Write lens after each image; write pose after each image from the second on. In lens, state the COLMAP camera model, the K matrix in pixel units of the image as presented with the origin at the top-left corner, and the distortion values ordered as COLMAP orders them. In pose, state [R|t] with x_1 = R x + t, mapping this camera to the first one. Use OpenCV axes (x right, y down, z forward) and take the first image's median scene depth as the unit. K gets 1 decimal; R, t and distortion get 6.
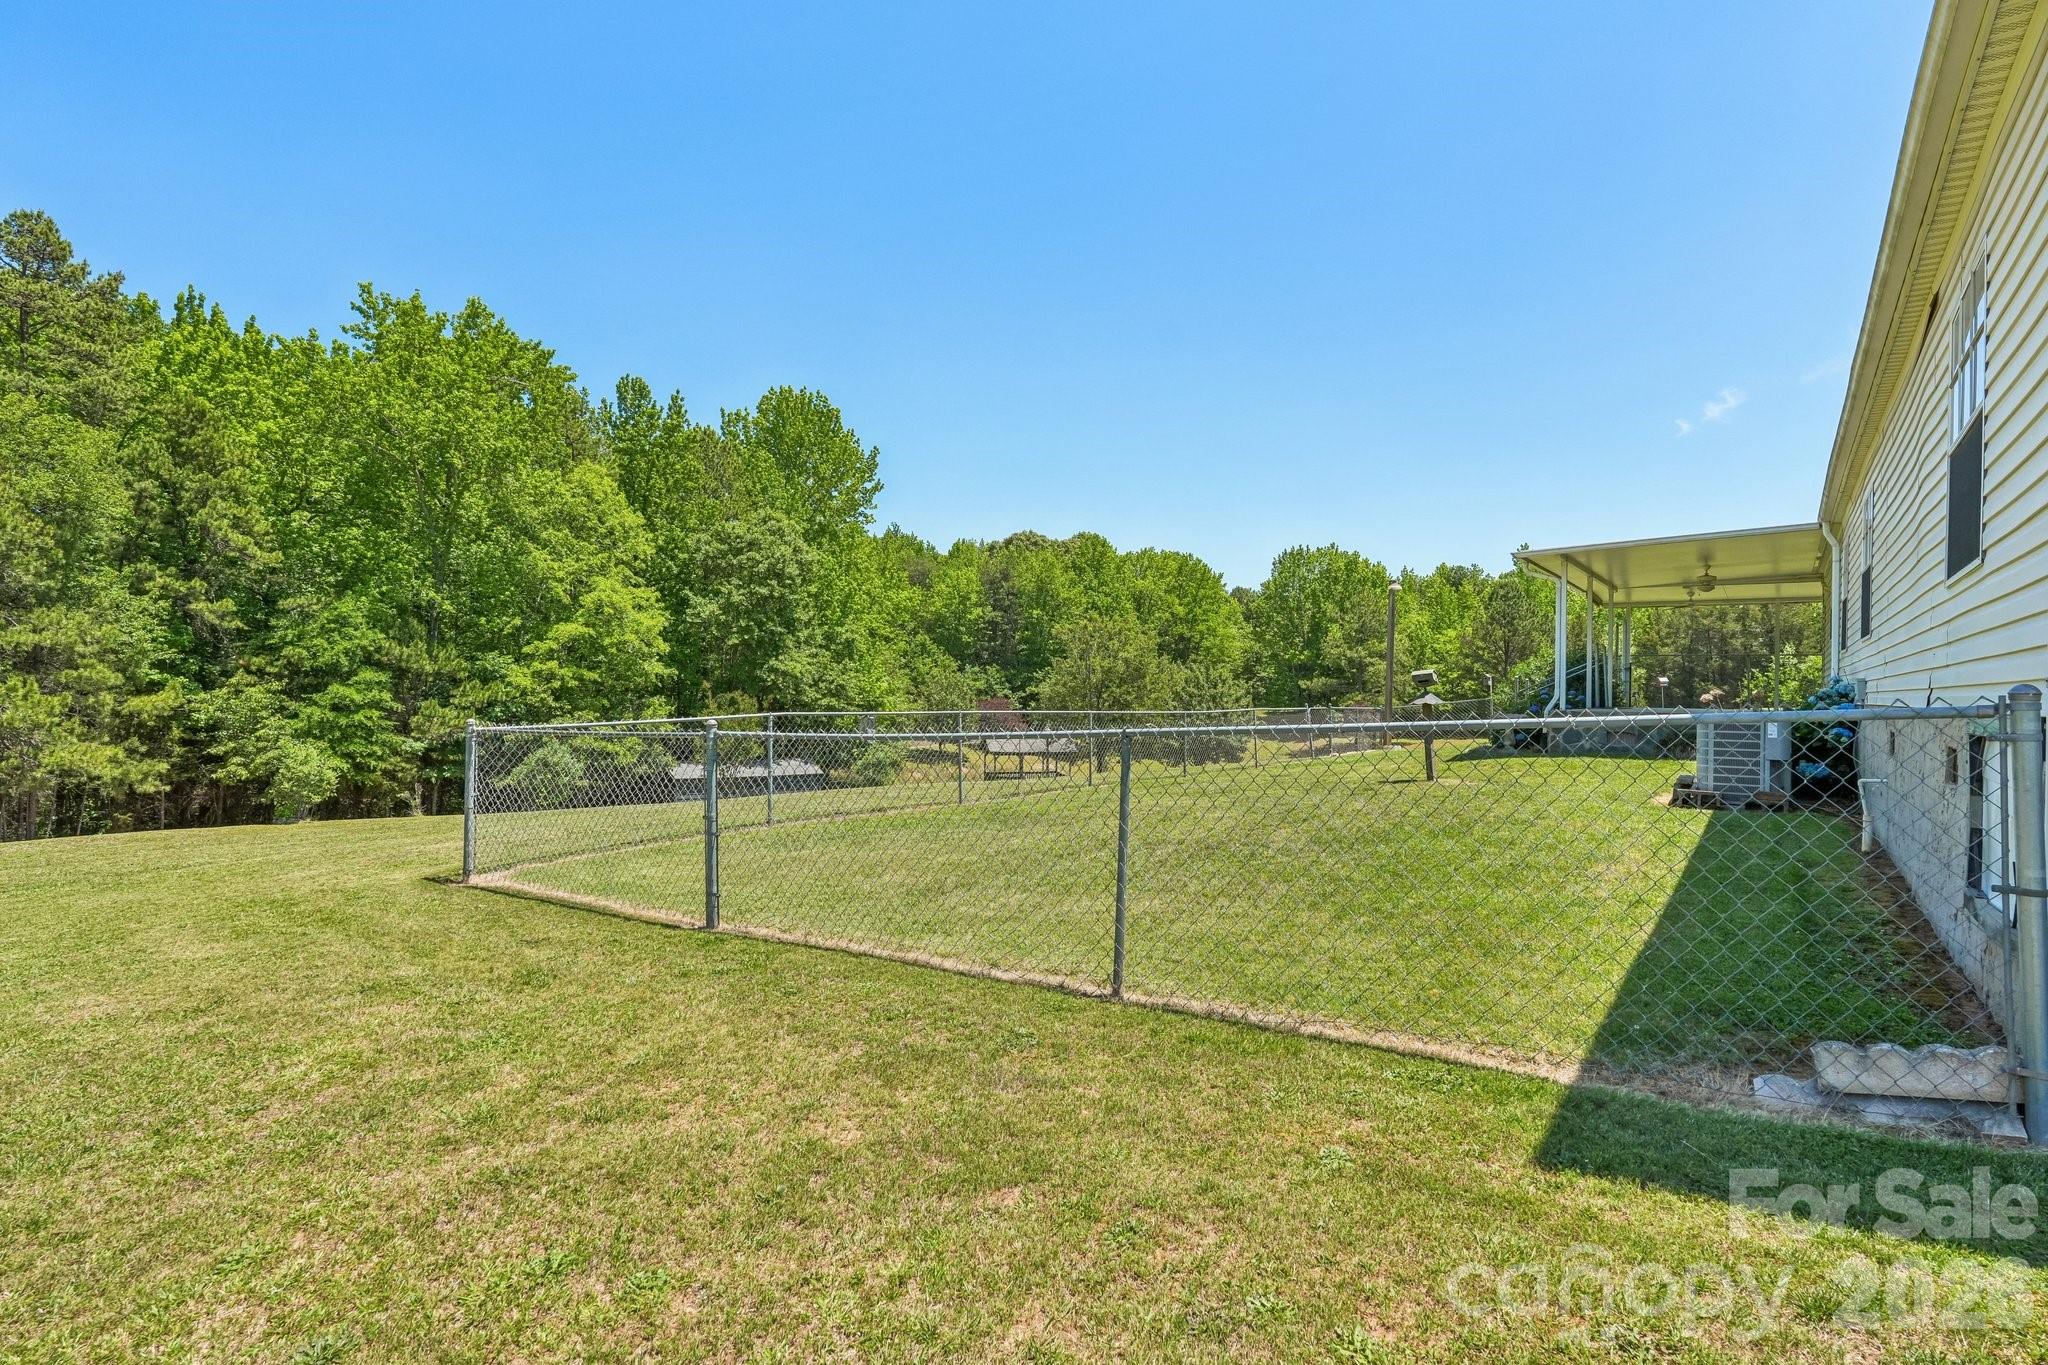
lens RADIAL K [[993.7, 0, 1024.0], [0, 993.7, 682.5], [0, 0, 1]] dist [-0.001126, -0.000184]
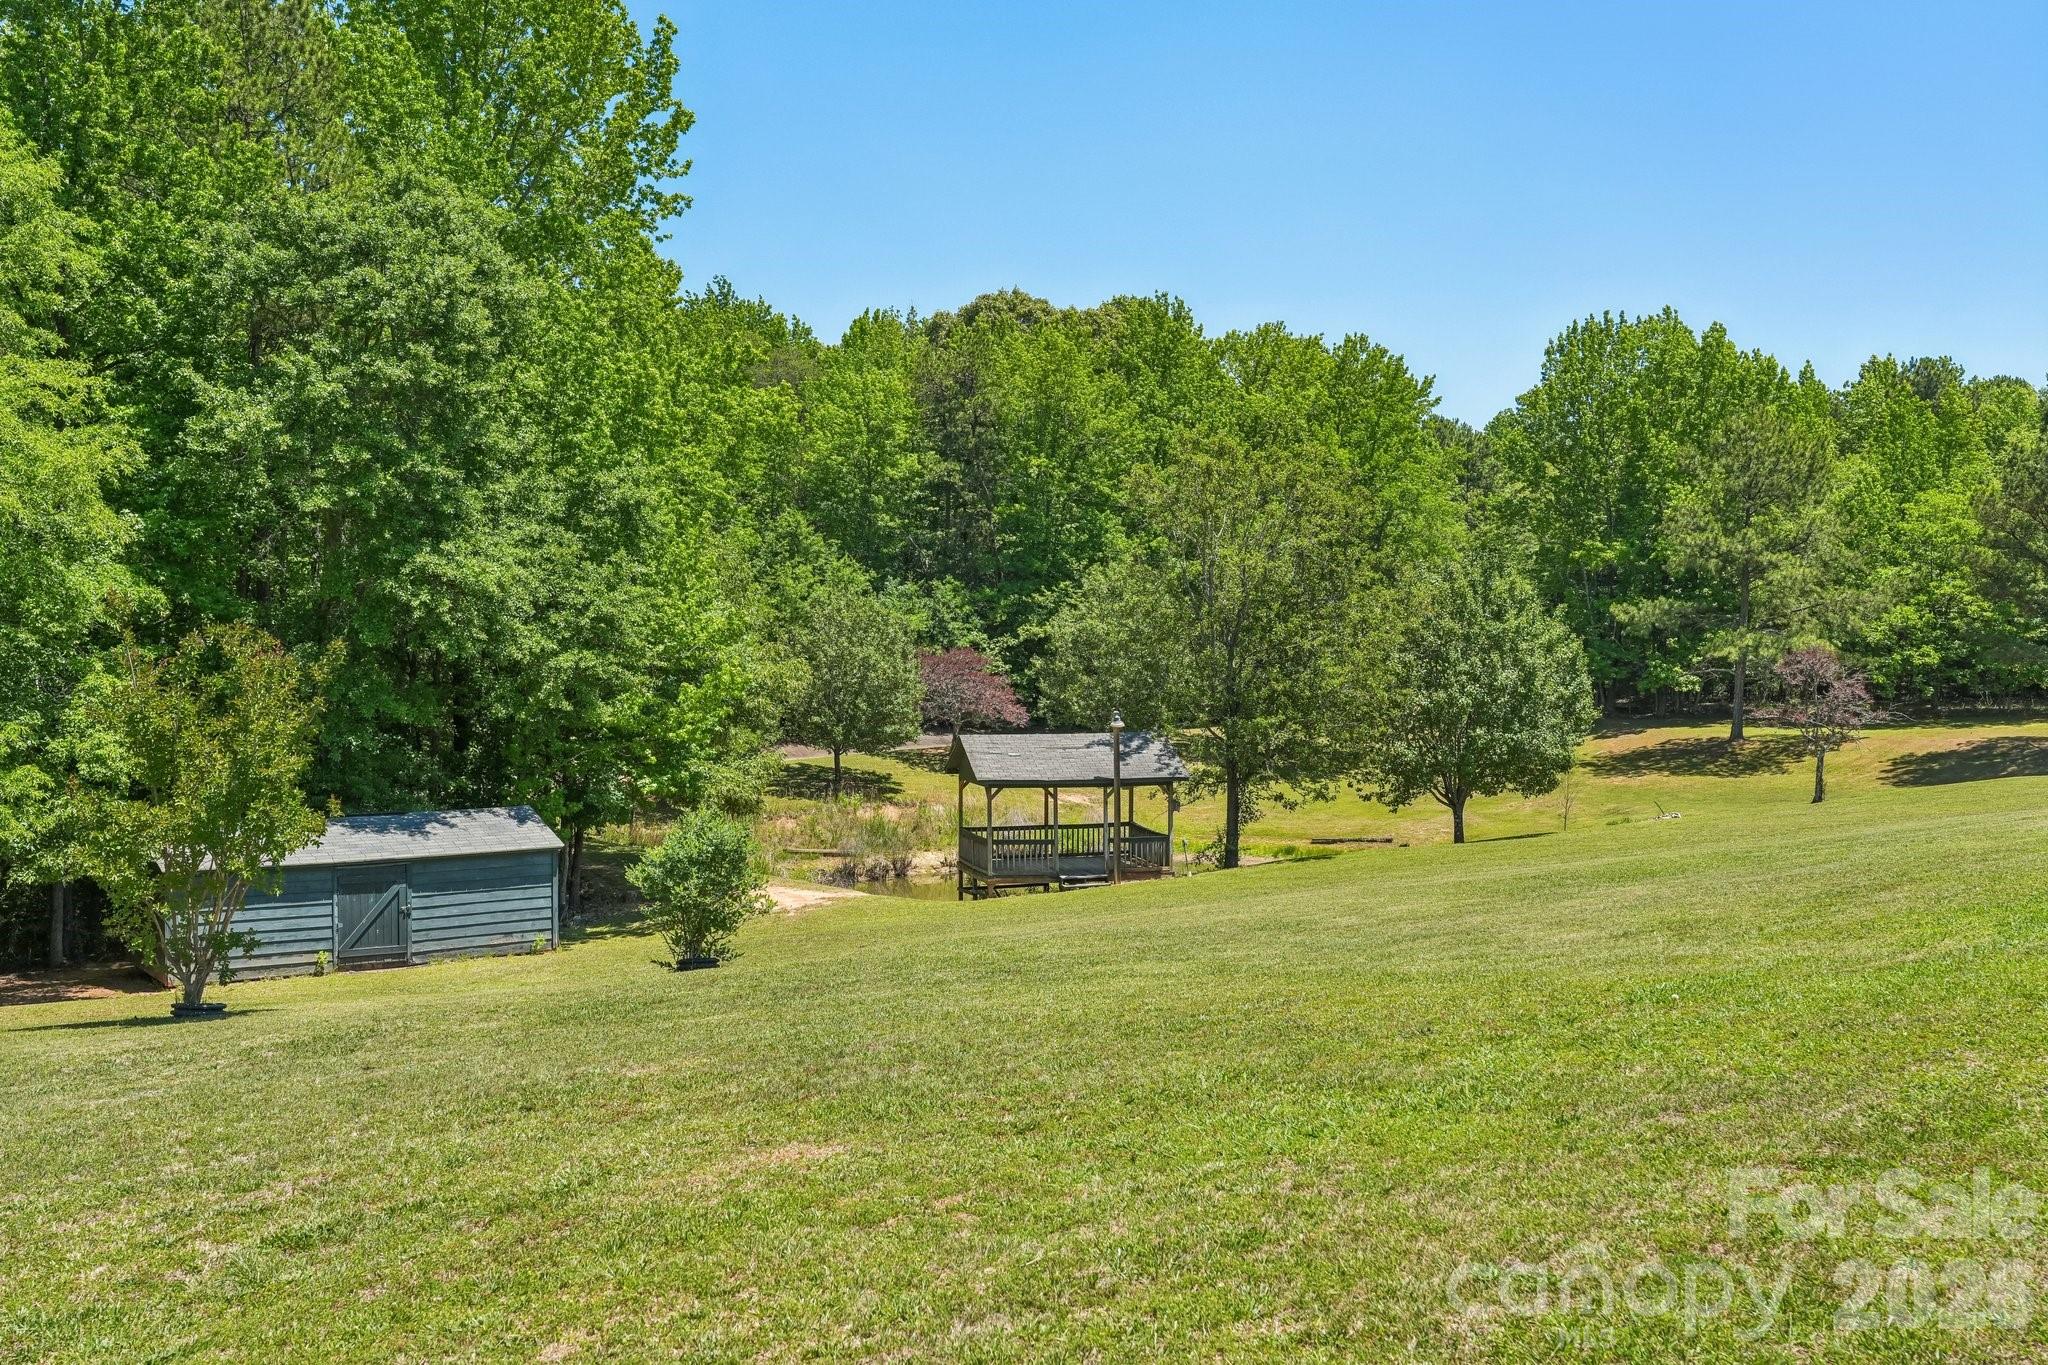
lens RADIAL K [[1966.2, 0, 1024.0], [0, 1966.2, 682.5], [0, 0, 1]] dist [0.076240, 0.003405]
pose [[0.999691, -0.011120, 0.022252, -0.017963], [0.010412, 0.999443, 0.031715, 0.002405], [-0.022592, -0.031474, 0.999249, 0.103663]]
